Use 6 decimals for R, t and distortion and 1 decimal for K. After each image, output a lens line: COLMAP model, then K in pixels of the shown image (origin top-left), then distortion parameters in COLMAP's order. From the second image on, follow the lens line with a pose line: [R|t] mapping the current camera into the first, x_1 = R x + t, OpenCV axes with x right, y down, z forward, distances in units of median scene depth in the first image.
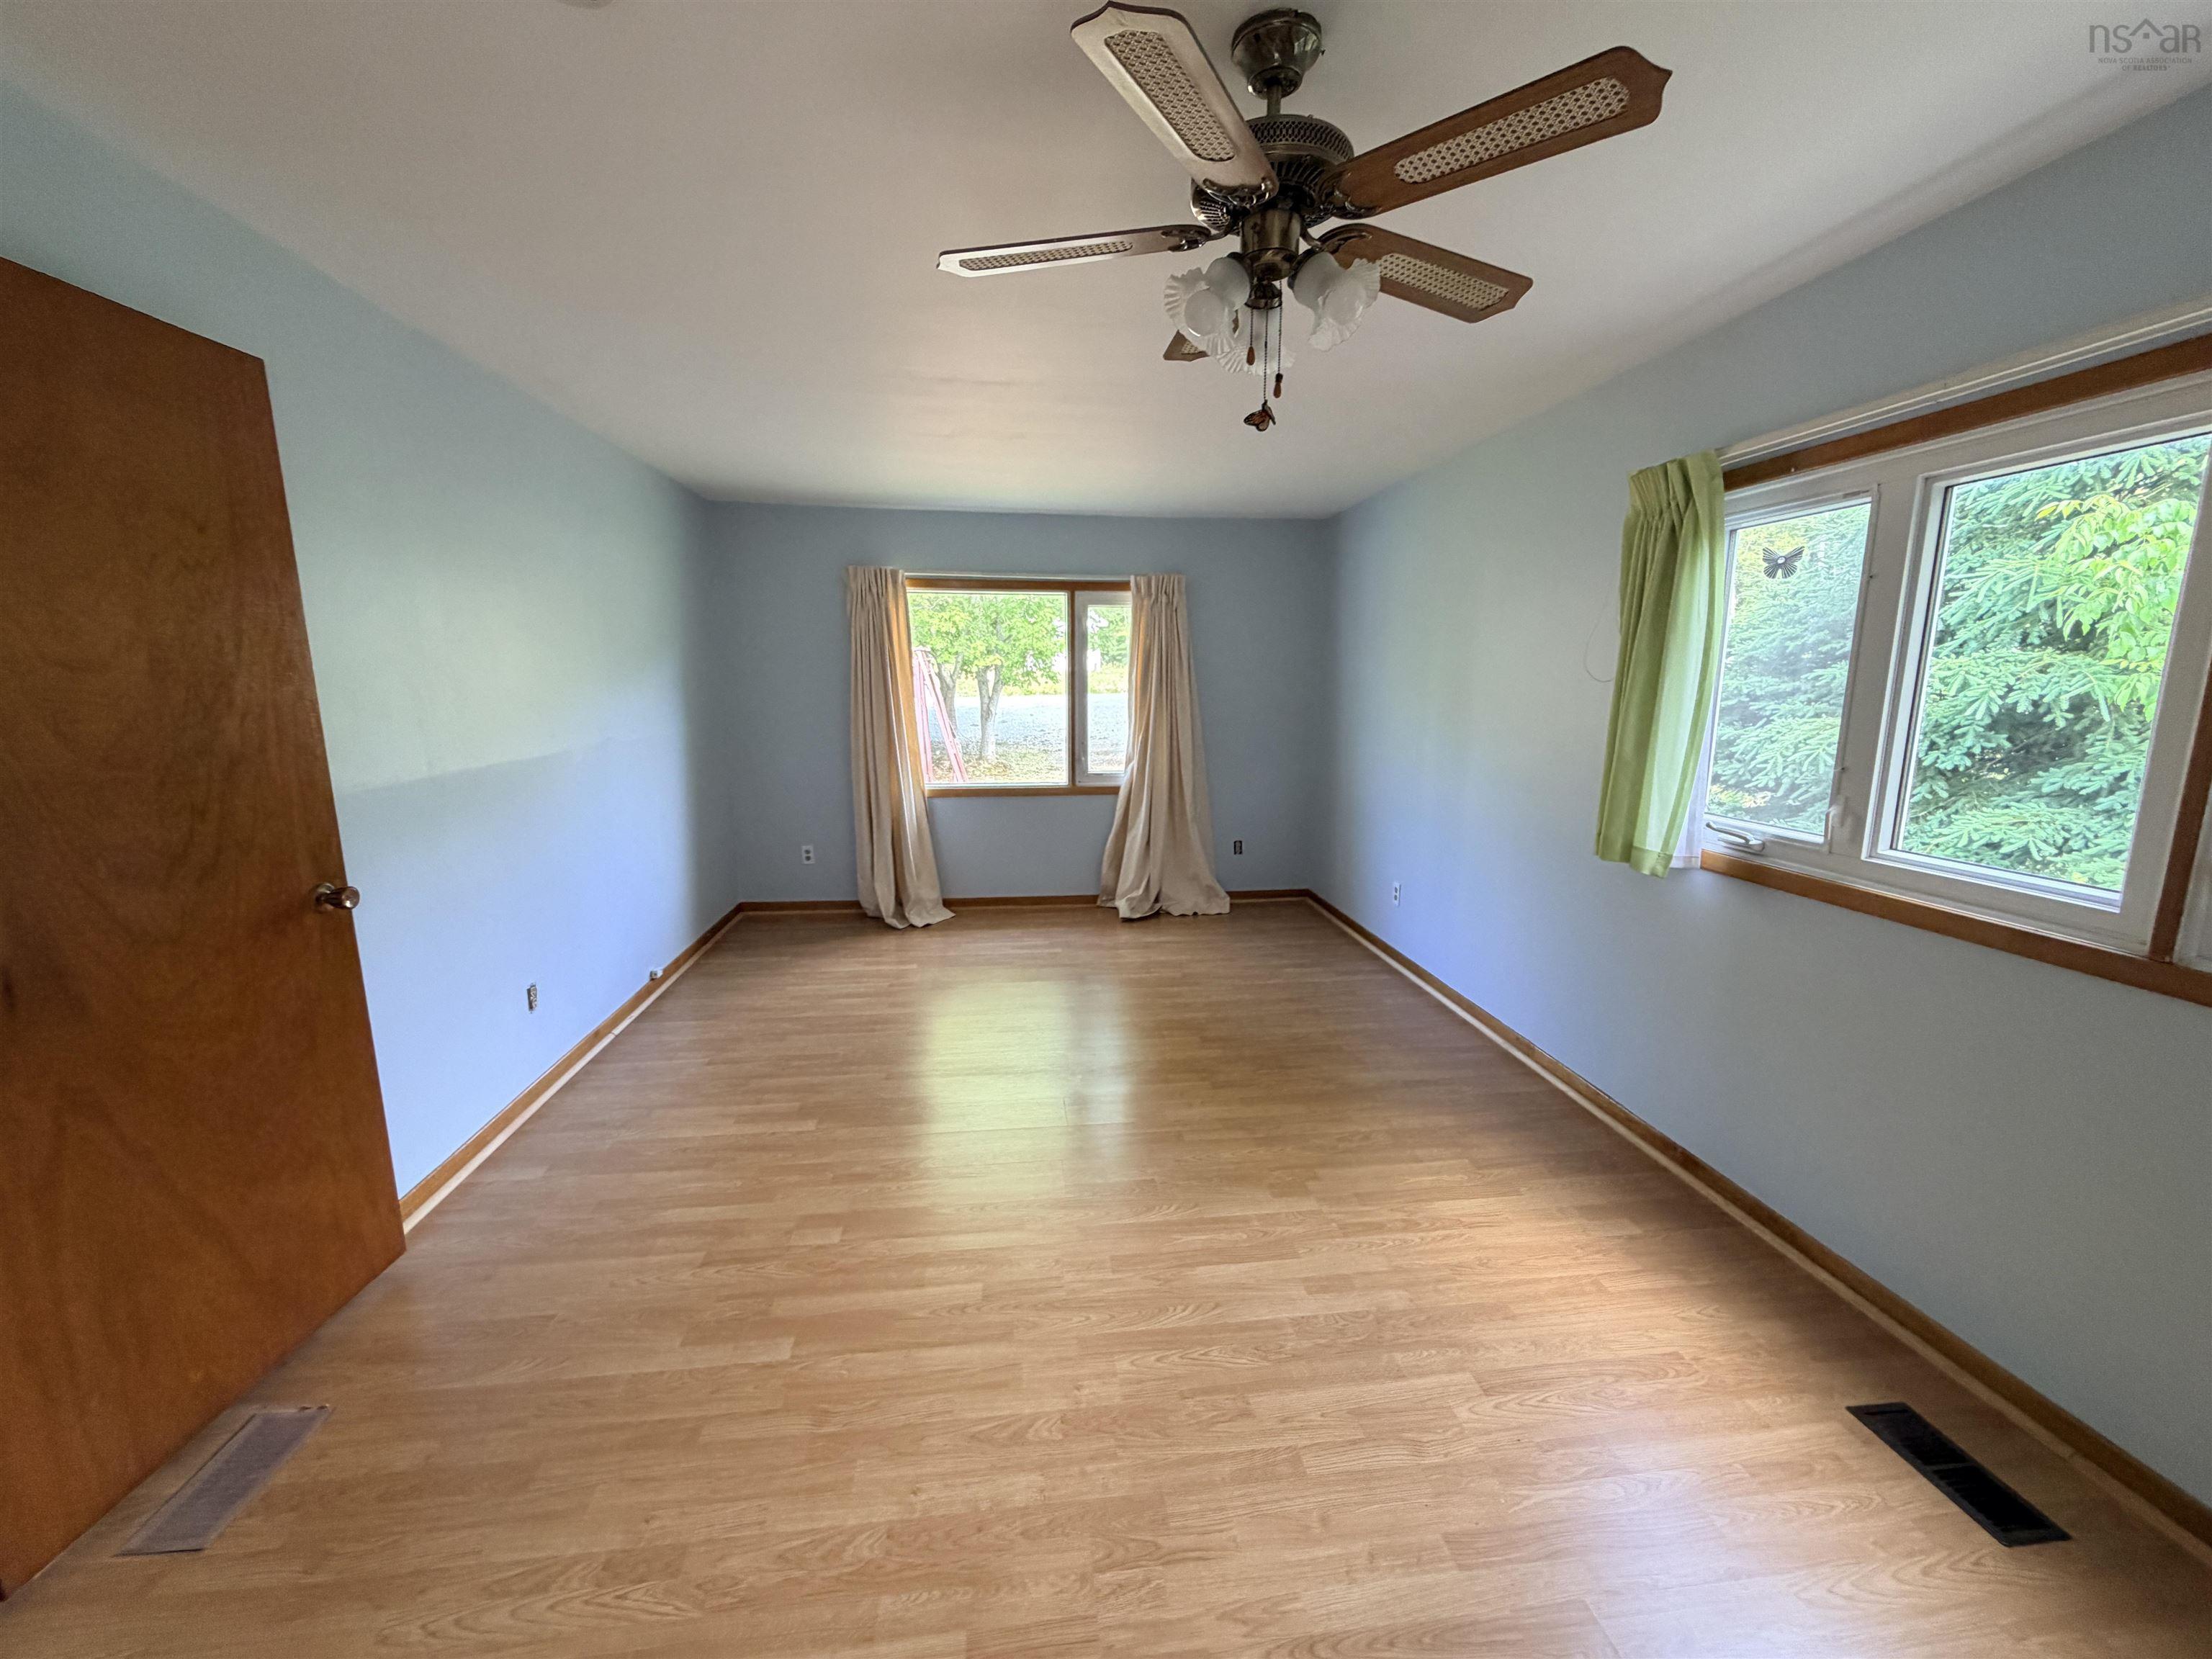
lens RADIAL K [[874.1, 0, 1100.4], [0, 874.1, 830.7], [0, 0, 1]] dist [-0.003082, 0.000447]
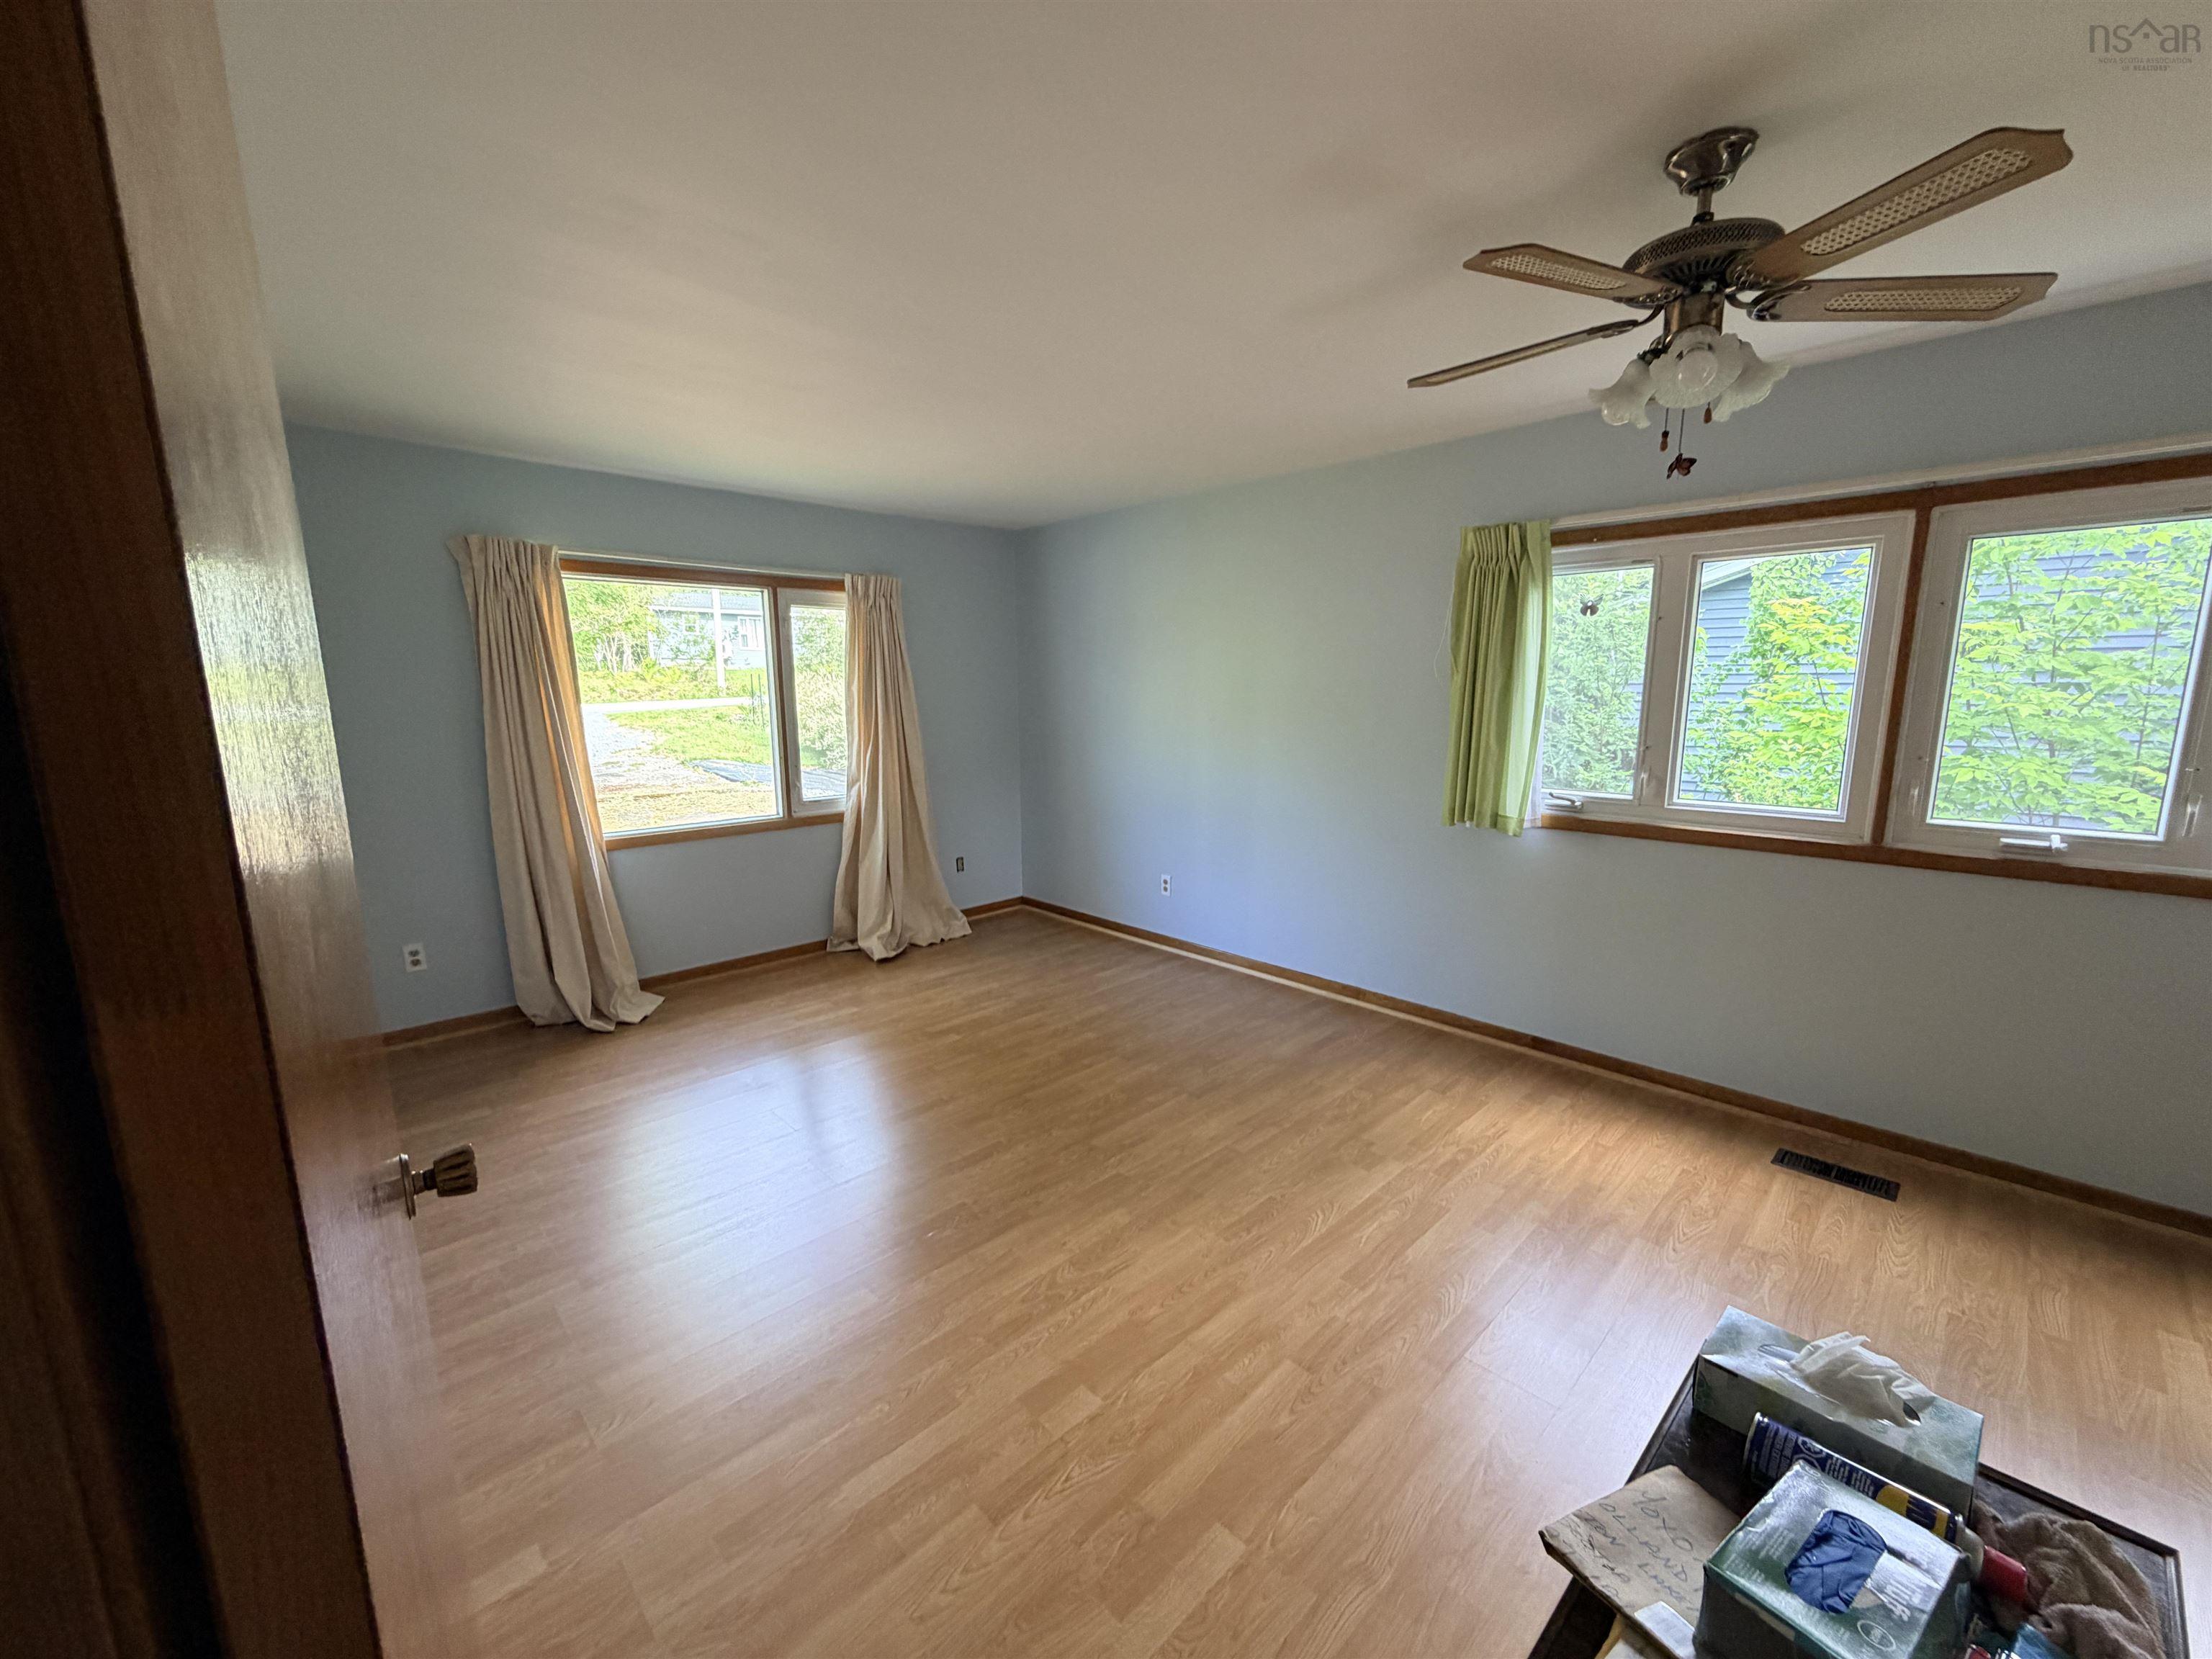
lens RADIAL K [[874.1, 0, 1109.4], [0, 874.1, 831.2], [0, 0, 1]] dist [-0.003082, 0.000447]
pose [[0.799590, -0.107377, 0.590869, -0.326713], [0.111667, 0.993311, 0.029398, -0.032343], [-0.590073, 0.042475, 0.806232, 0.151920]]
